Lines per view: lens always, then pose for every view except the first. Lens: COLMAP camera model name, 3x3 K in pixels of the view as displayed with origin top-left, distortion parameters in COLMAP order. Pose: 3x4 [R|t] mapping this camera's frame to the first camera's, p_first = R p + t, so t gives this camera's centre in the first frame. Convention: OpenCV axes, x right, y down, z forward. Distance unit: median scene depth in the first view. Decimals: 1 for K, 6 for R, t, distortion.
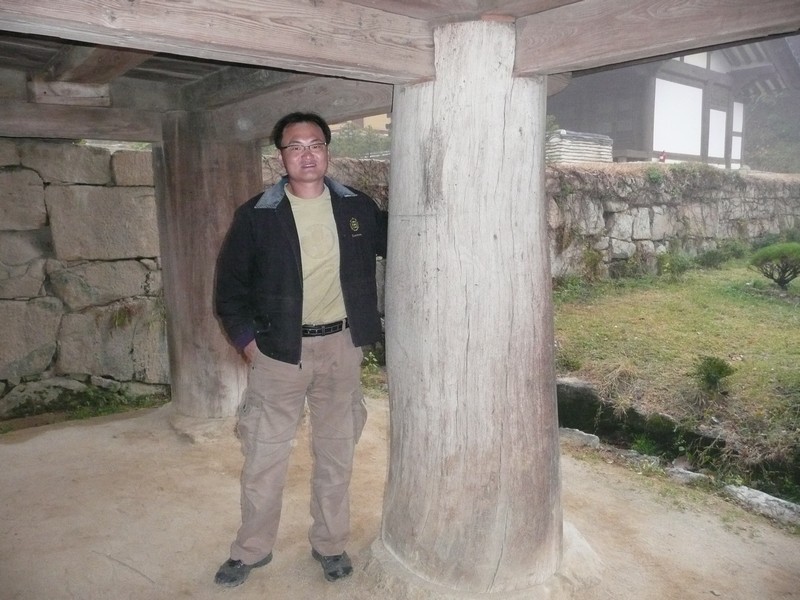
lens RADIAL K [[680.9, 0, 398.9], [0, 680.9, 300.4], [0, 0, 1]] dist [-0.031547, 0.048808]
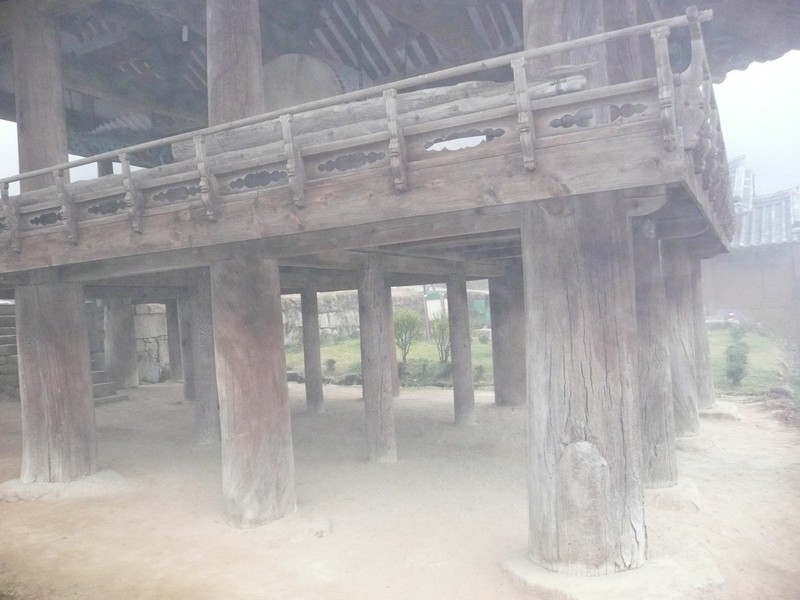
lens RADIAL K [[680.9, 0, 395.7], [0, 680.9, 302.6], [0, 0, 1]] dist [-0.031547, 0.048808]
pose [[0.932996, -0.035758, 0.358105, -0.212303], [0.089154, 0.987000, -0.133723, 0.143623], [-0.348668, 0.156690, 0.924056, -1.120063]]
